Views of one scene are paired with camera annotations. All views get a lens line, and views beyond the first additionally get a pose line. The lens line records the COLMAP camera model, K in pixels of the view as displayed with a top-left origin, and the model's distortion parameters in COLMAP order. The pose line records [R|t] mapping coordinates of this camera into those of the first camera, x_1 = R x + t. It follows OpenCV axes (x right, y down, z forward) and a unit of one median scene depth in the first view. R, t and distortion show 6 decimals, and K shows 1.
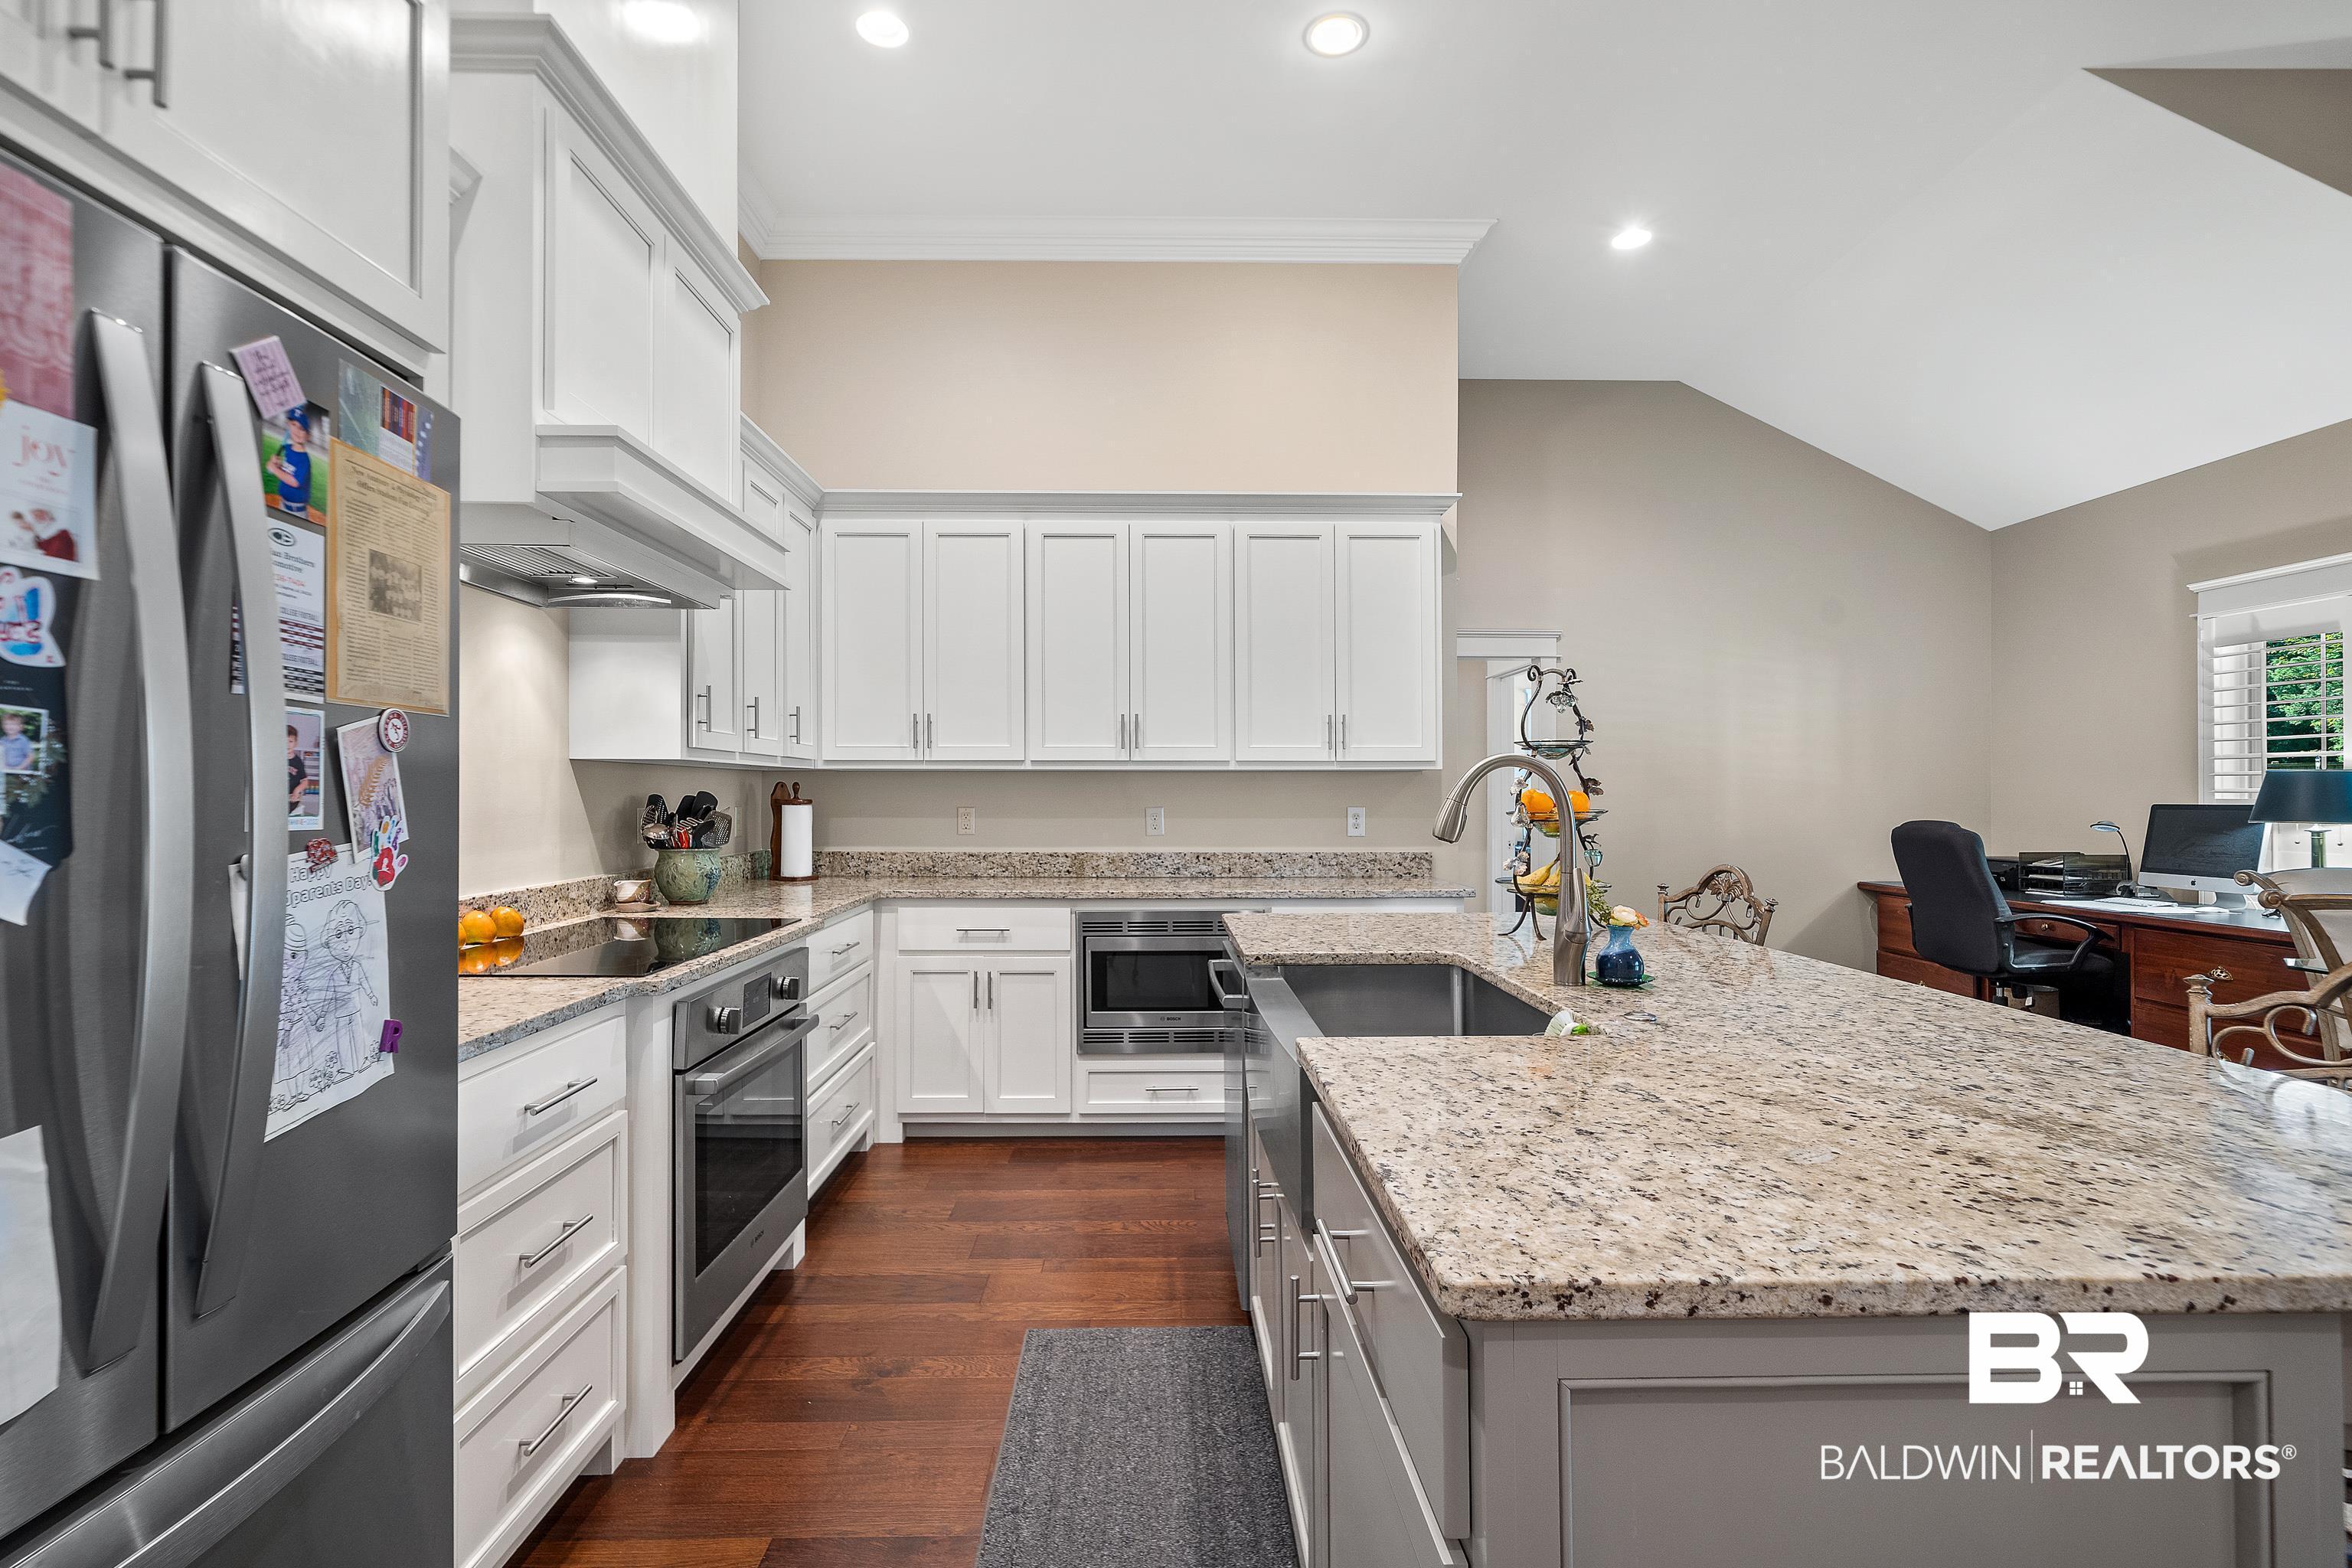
lens RADIAL K [[1024.9, 0, 1176.0], [0, 1024.9, 784.0], [0, 0, 1]] dist [0.000564, 0.000047]
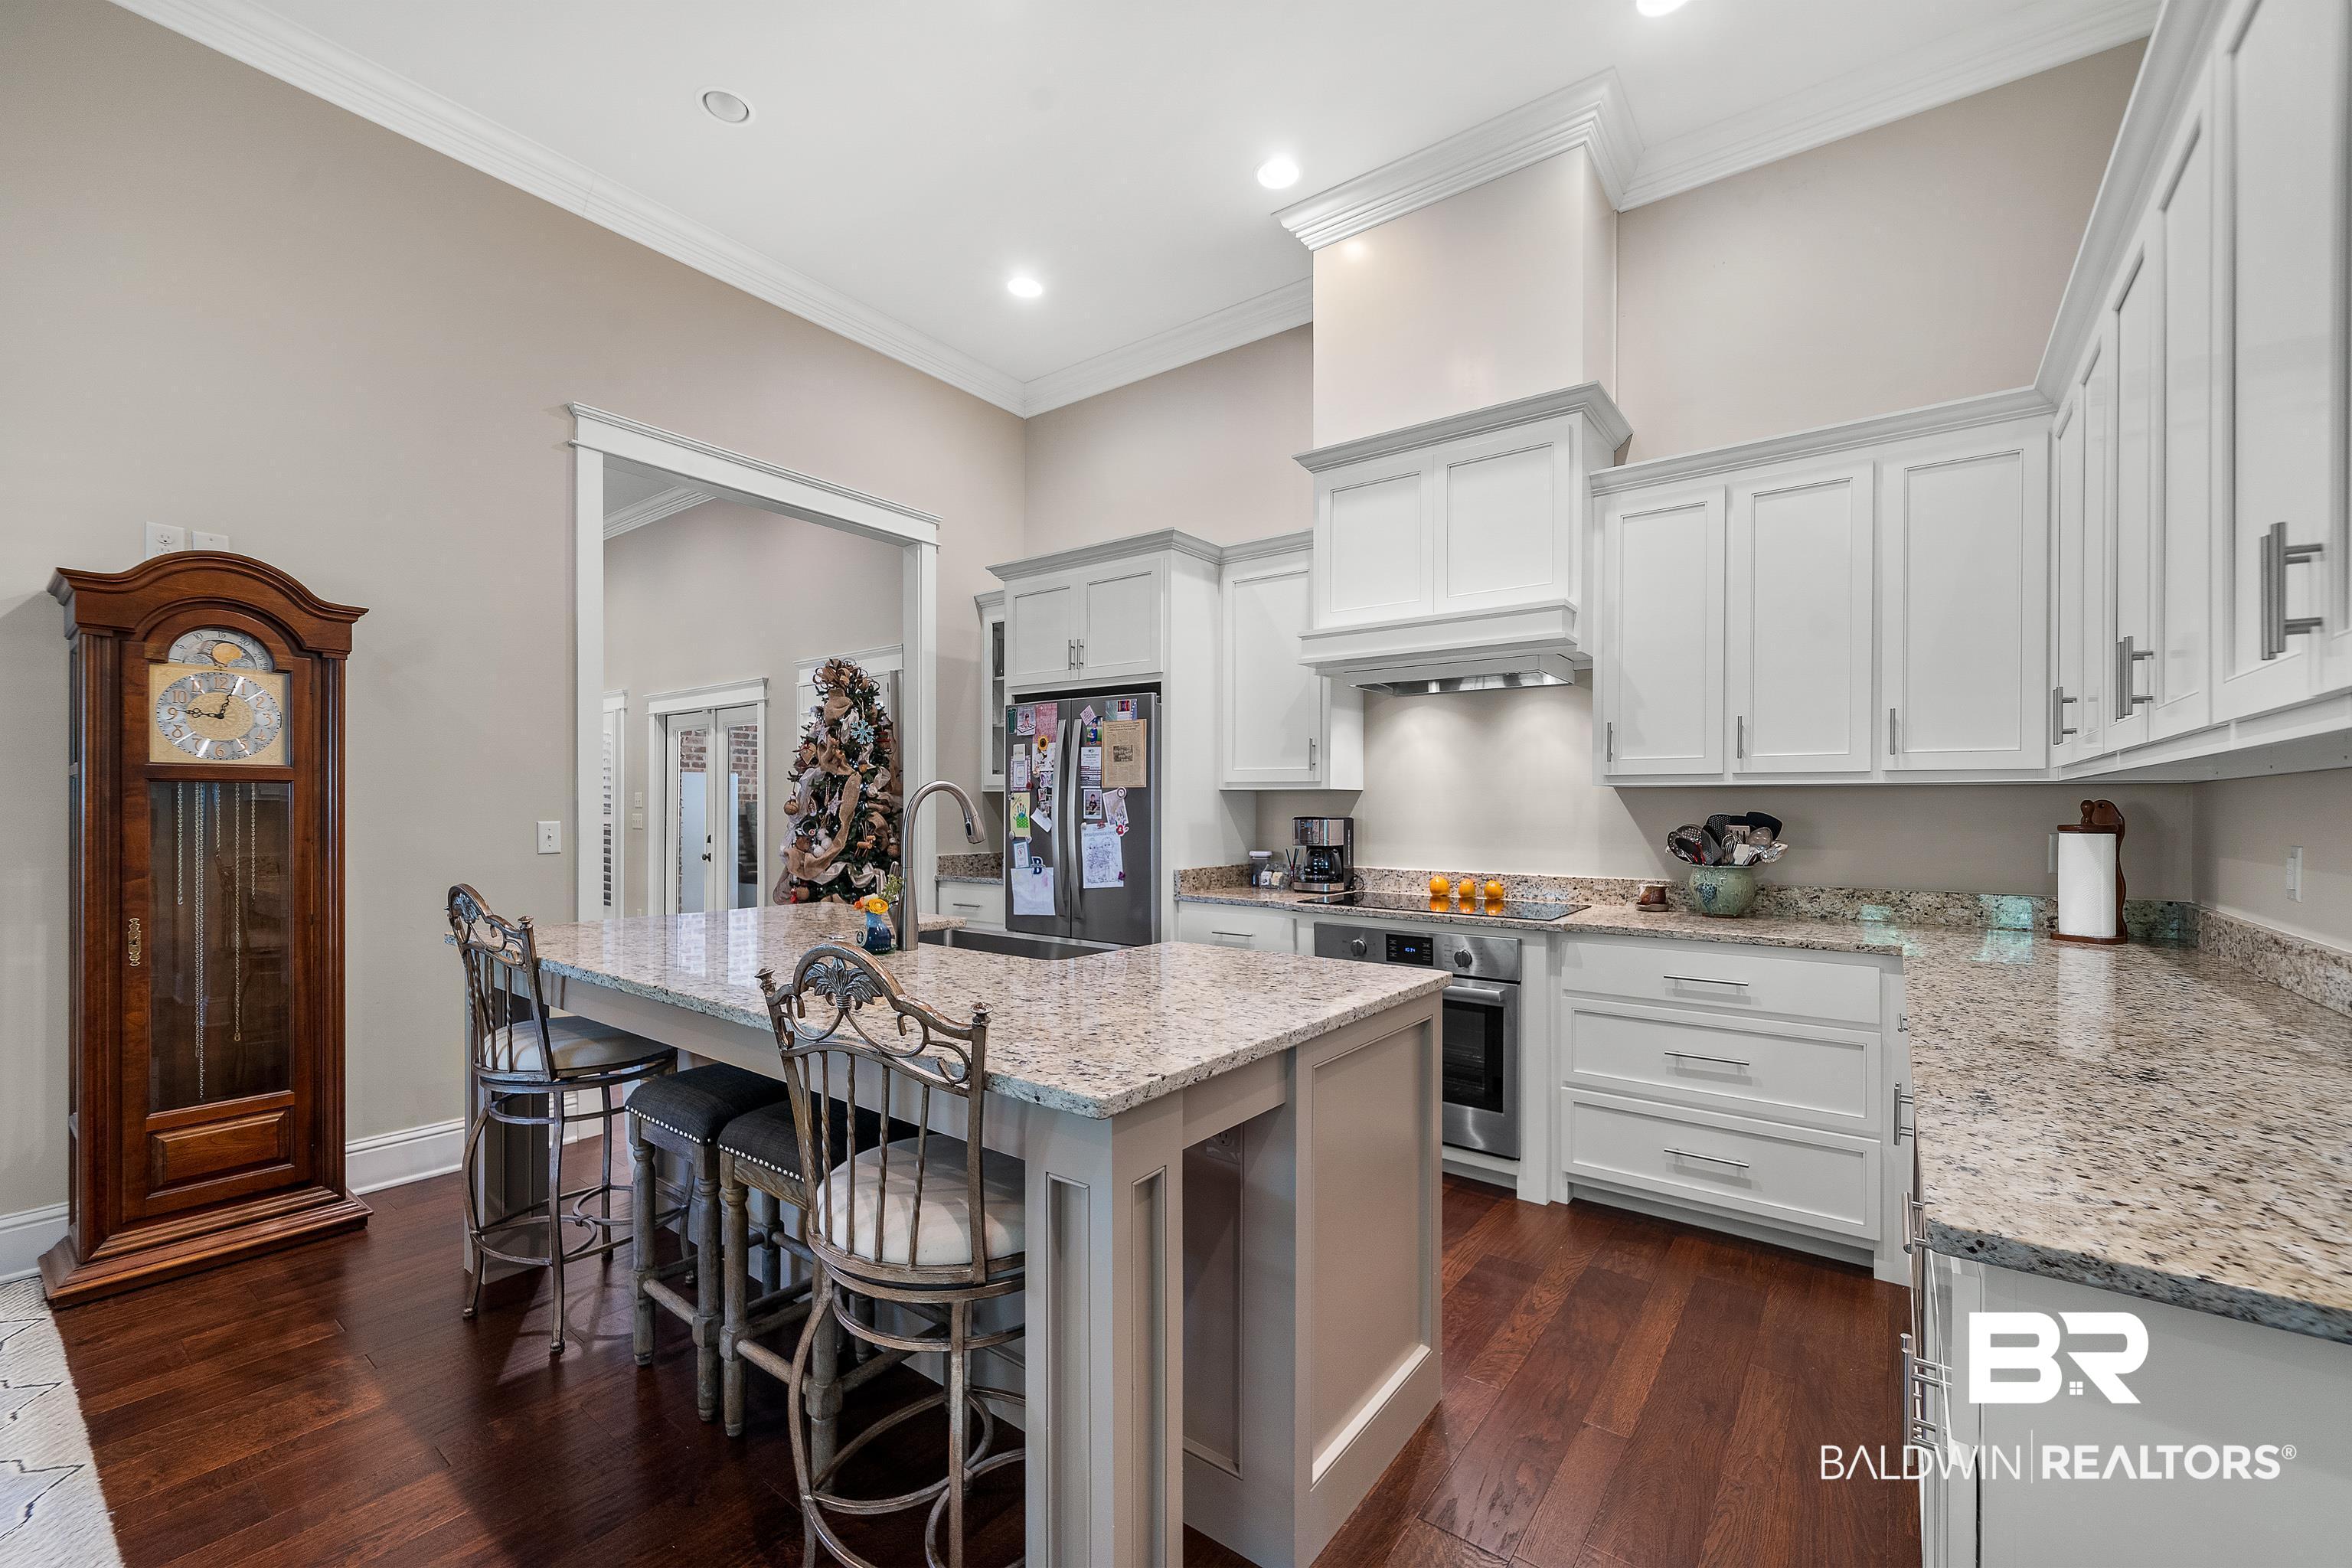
lens RADIAL K [[997.0, 0, 1187.9], [0, 997.0, 798.0], [0, 0, 1]] dist [-0.010530, 0.000224]
pose [[-0.634126, -0.002354, -0.773226, 1.884751], [0.006532, 0.999943, -0.008402, -0.002246], [0.773202, -0.010378, -0.634075, 3.519565]]
